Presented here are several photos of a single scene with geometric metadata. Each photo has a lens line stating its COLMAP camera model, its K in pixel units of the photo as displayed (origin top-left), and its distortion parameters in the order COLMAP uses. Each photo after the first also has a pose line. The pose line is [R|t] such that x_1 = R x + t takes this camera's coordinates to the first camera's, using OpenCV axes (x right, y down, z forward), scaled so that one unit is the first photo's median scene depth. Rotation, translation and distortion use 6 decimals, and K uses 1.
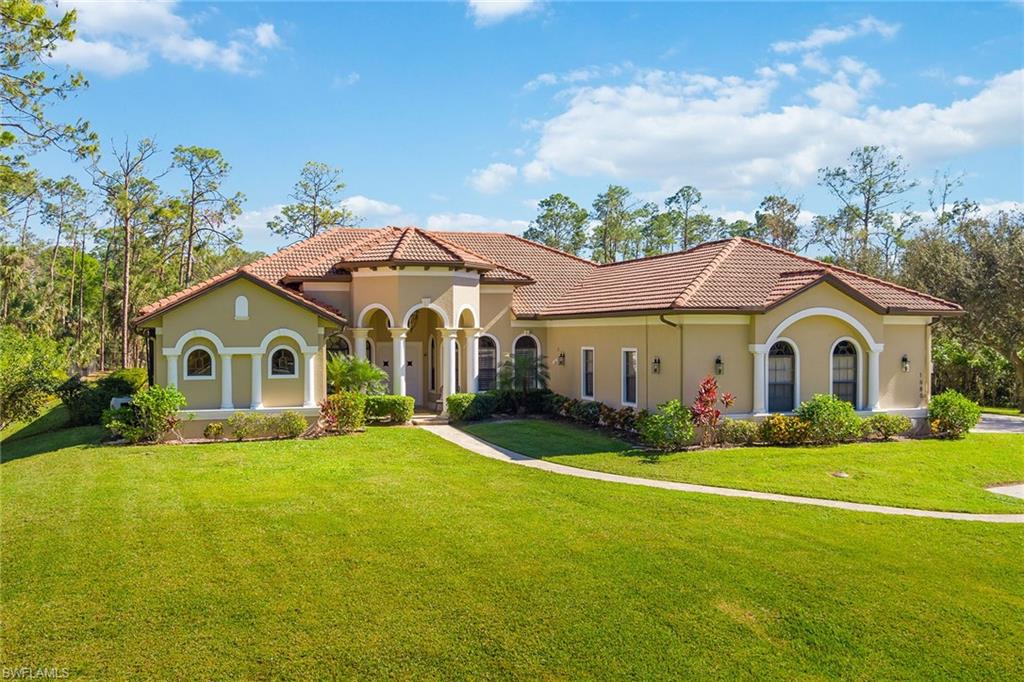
lens RADIAL K [[972.7, 0, 511.1], [0, 972.7, 341.5], [0, 0, 1]] dist [-0.042503, 0.000000]
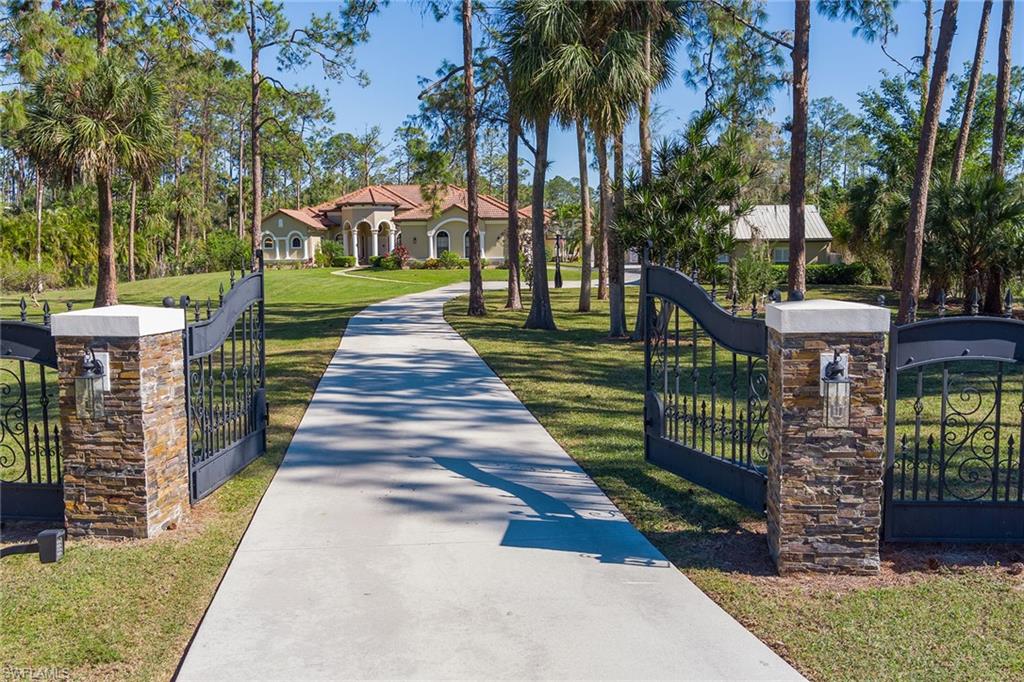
lens RADIAL K [[972.7, 0, 511.5], [0, 972.7, 341.6], [0, 0, 1]] dist [-0.042503, 0.000000]
pose [[0.819722, 0.043456, -0.571110, 1.666758], [0.002442, 0.996843, 0.079354, 0.076163], [0.572756, -0.066443, 0.817029, -0.840058]]
